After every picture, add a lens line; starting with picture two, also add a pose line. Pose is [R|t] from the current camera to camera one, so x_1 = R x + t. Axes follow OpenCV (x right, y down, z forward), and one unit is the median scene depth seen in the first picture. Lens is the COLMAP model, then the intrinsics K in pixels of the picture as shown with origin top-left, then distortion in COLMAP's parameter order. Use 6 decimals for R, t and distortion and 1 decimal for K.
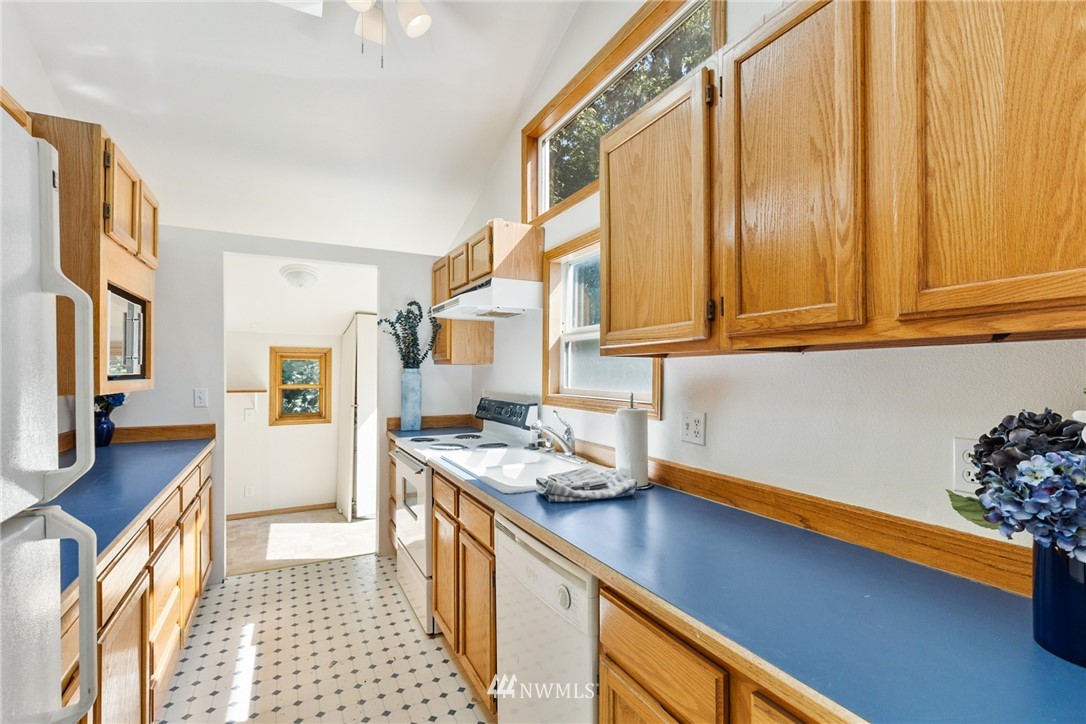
lens RADIAL K [[492.4, 0, 541.1], [0, 492.4, 369.0], [0, 0, 1]] dist [-0.004036, 0.000454]
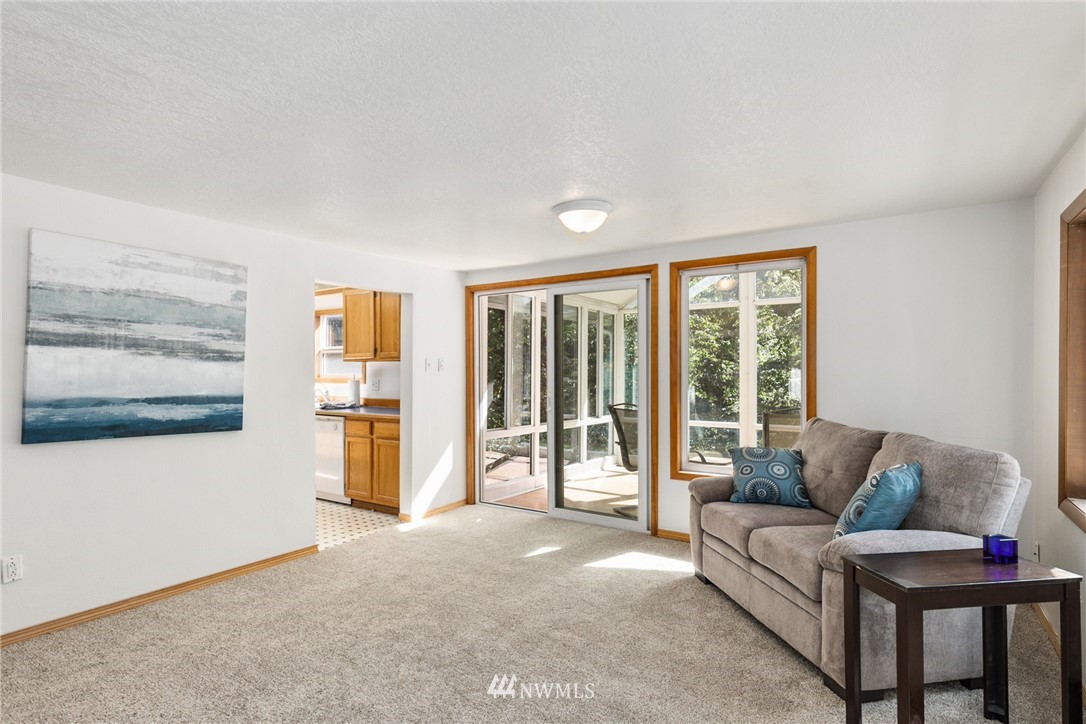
lens RADIAL K [[556.5, 0, 542.5], [0, 556.5, 366.1], [0, 0, 1]] dist [0.002865, 0.000010]
pose [[0.883498, 0.004817, 0.468410, -0.363325], [-0.006566, 0.999976, 0.002099, -0.012852], [-0.468389, -0.004930, 0.883509, -2.357196]]
